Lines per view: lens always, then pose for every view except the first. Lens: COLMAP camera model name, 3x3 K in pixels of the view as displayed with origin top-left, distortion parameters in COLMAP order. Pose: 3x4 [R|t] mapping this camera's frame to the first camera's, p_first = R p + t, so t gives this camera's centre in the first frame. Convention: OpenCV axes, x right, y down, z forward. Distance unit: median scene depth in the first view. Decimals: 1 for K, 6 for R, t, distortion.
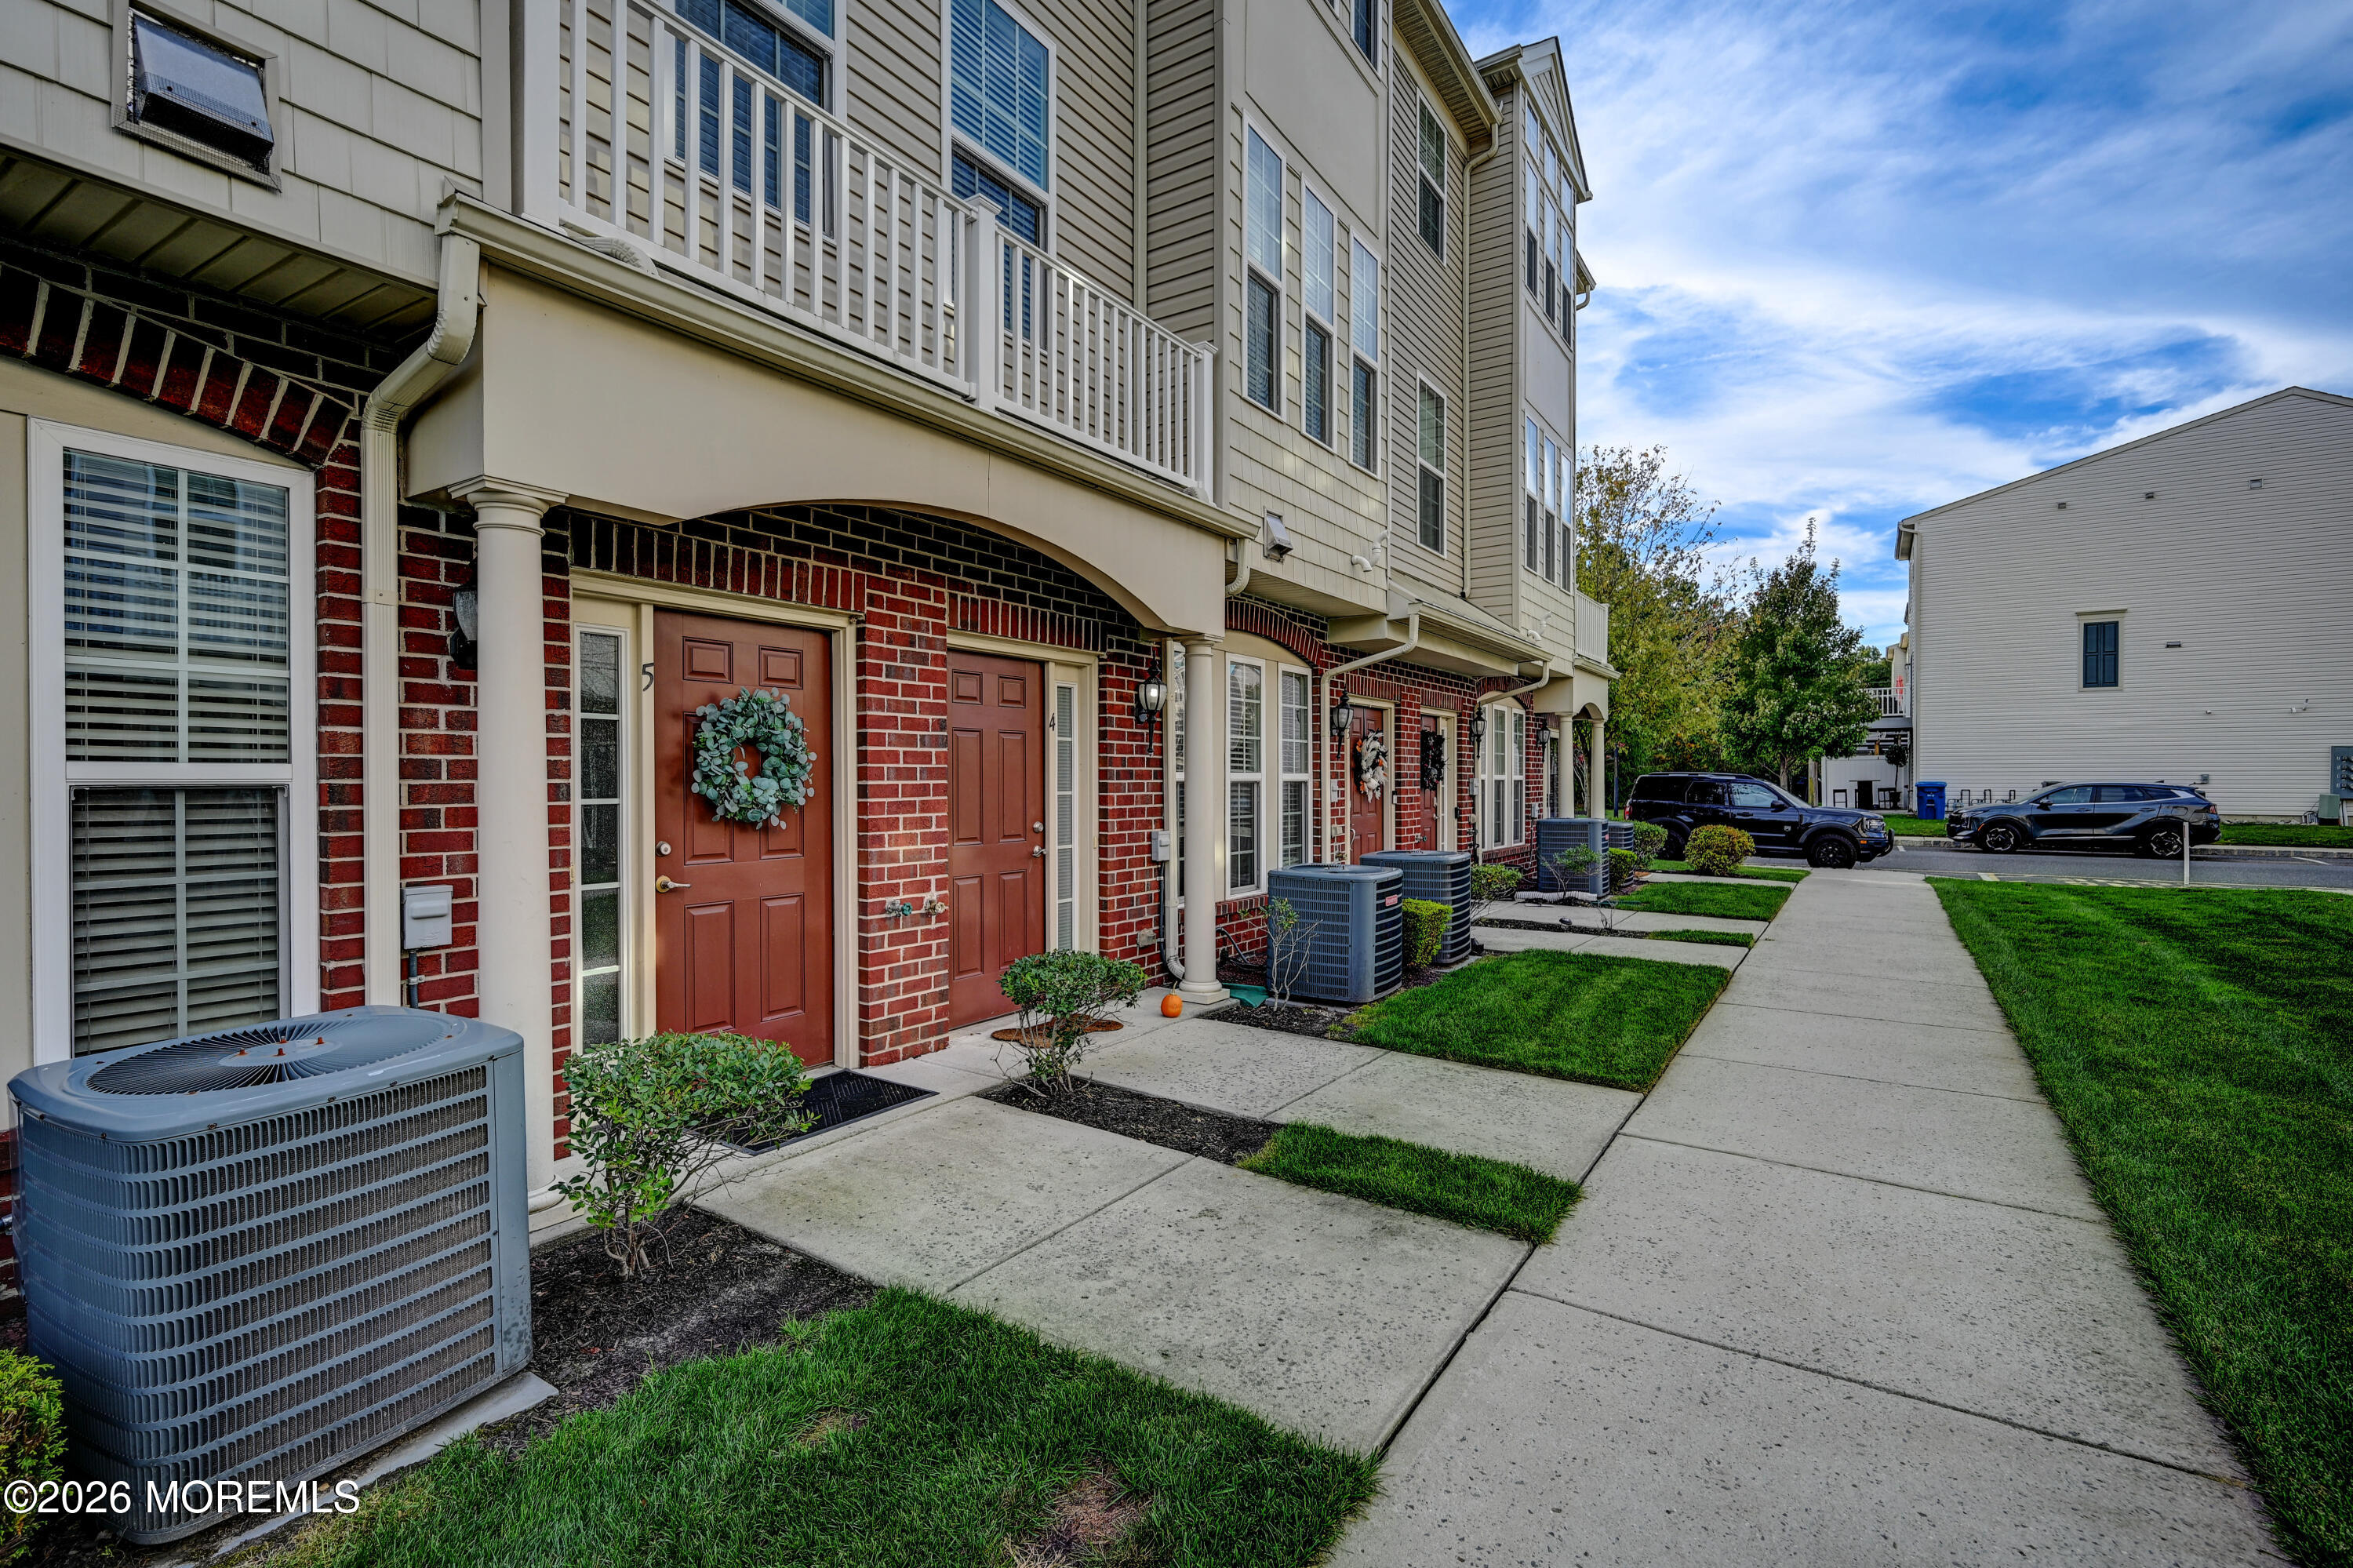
lens RADIAL K [[1078.0, 0, 1179.9], [0, 1078.0, 783.9], [0, 0, 1]] dist [-0.010191, -0.000531]
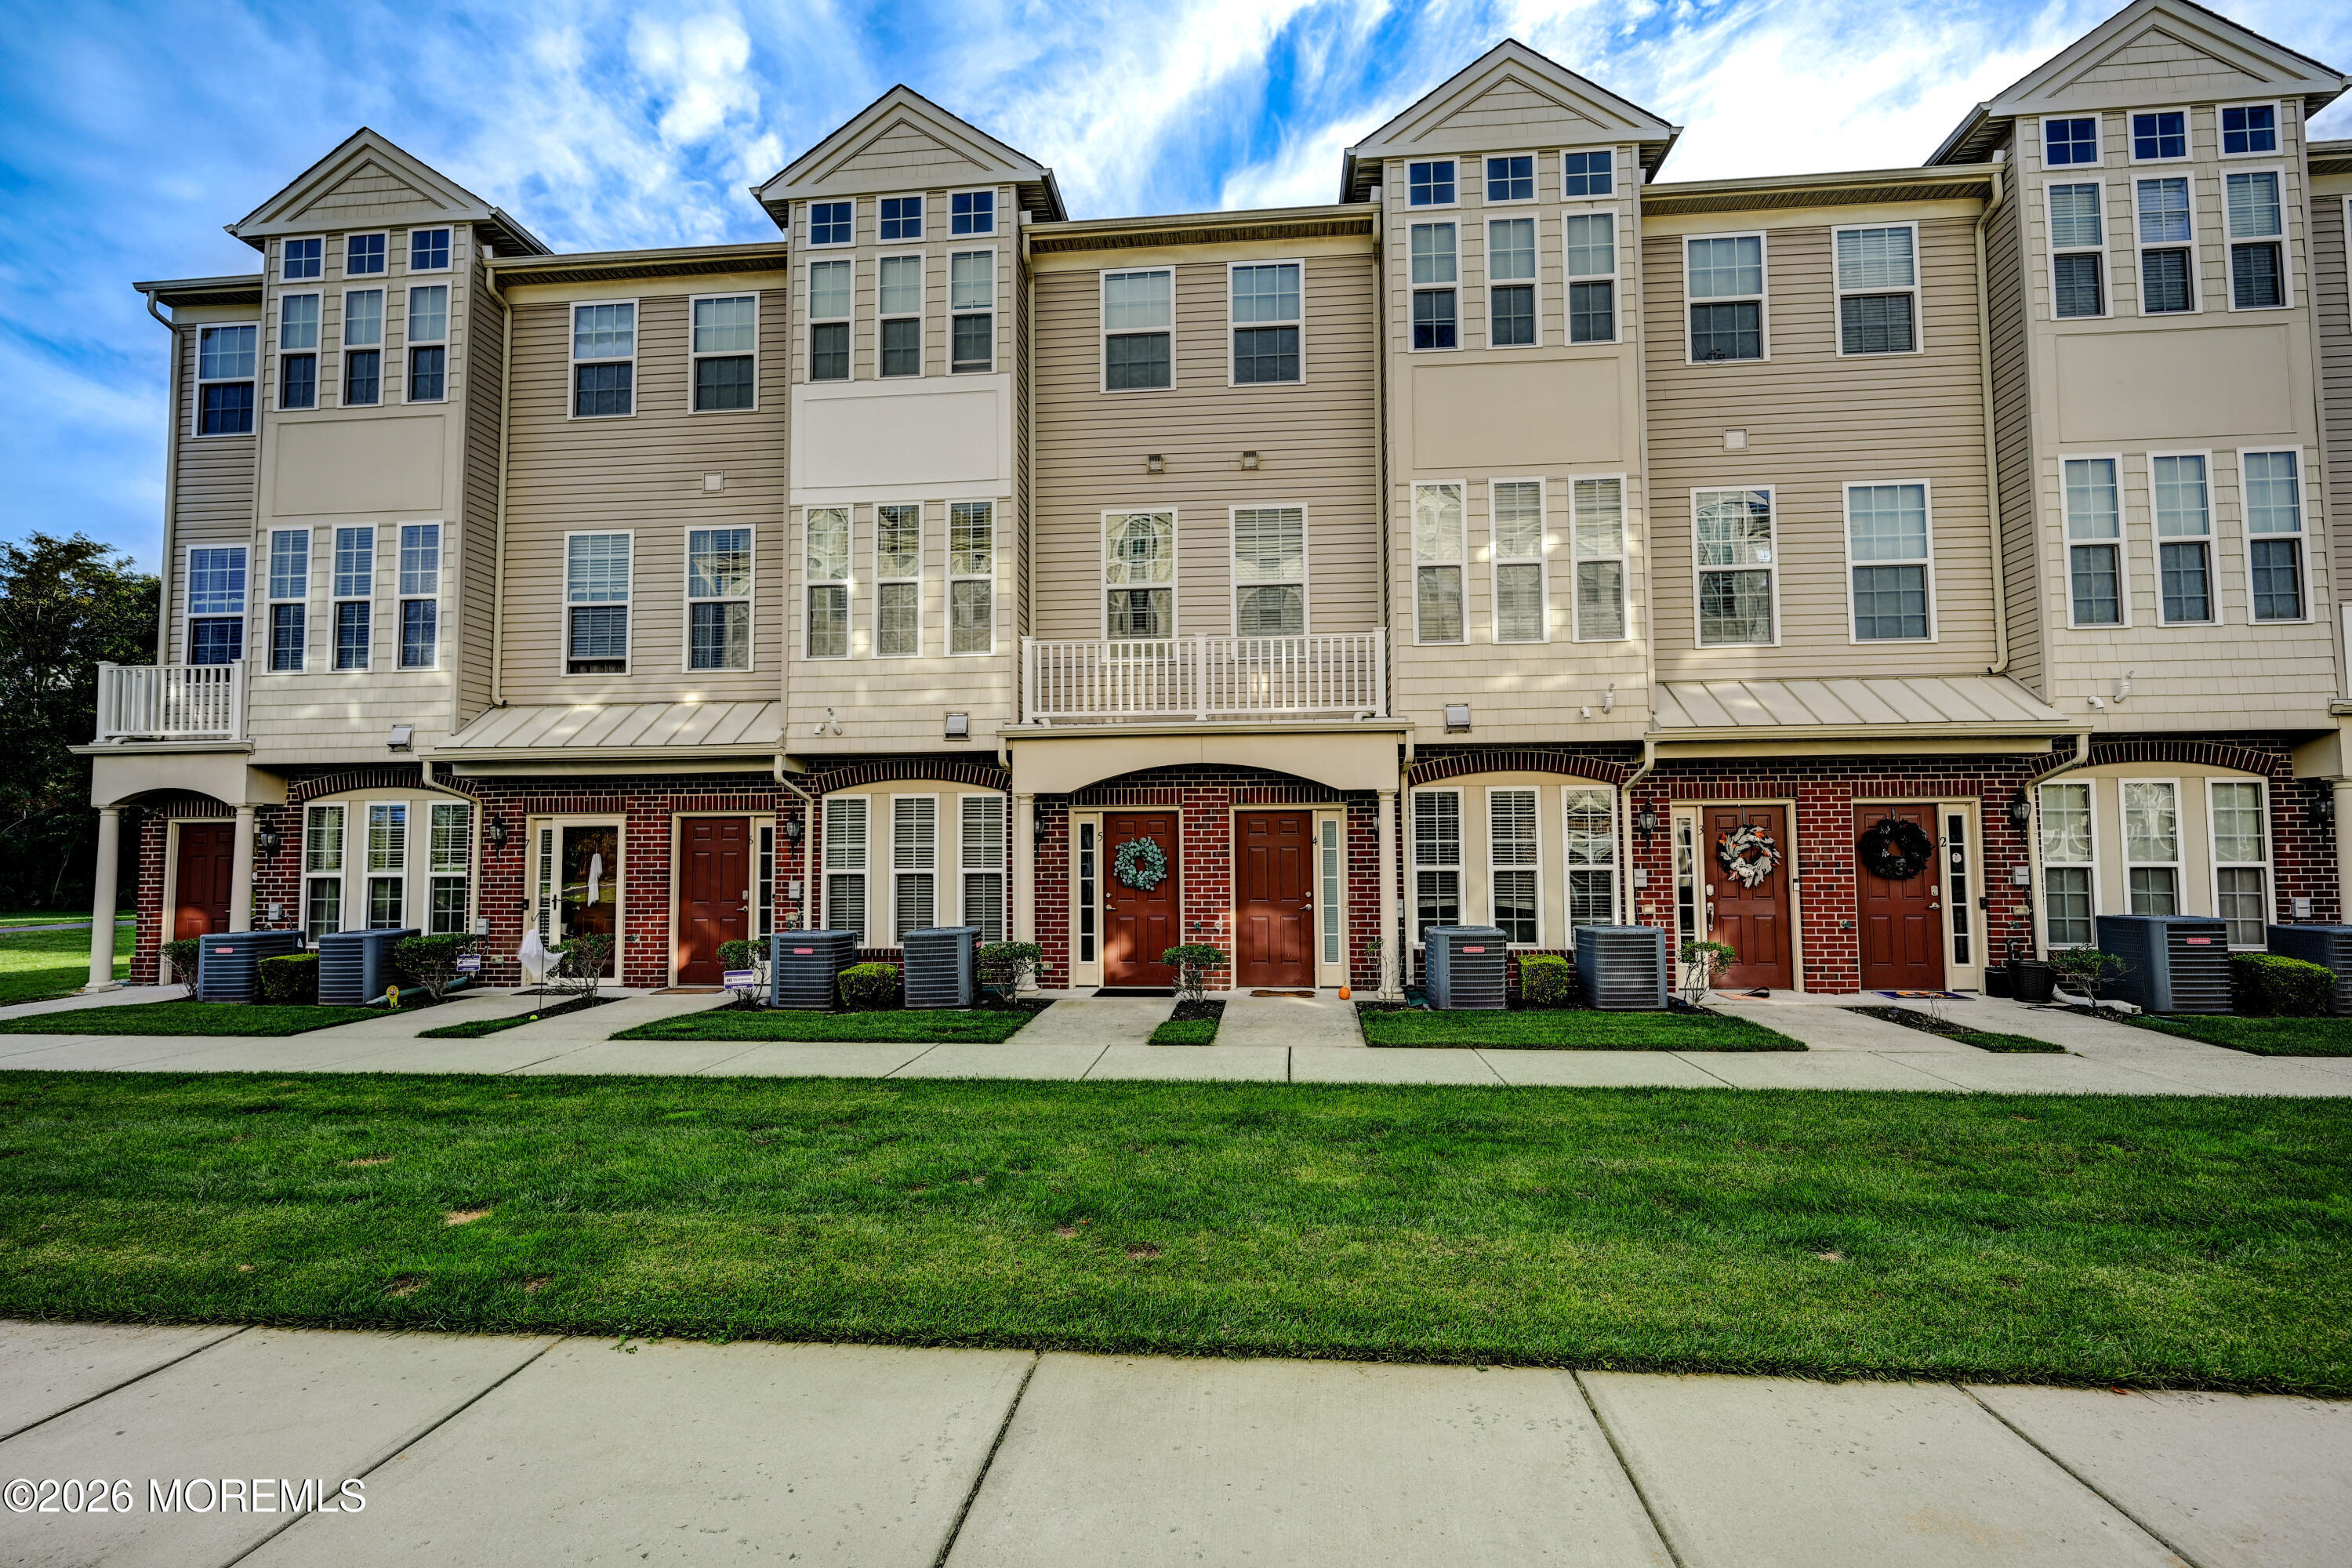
lens RADIAL K [[1077.5, 0, 1174.7], [0, 1077.5, 799.1], [0, 0, 1]] dist [-0.010191, -0.000531]
pose [[0.455515, -0.058441, -0.888308, 2.787782], [0.001237, 0.997883, -0.065016, -0.012734], [0.890227, 0.028517, 0.454623, -0.213255]]
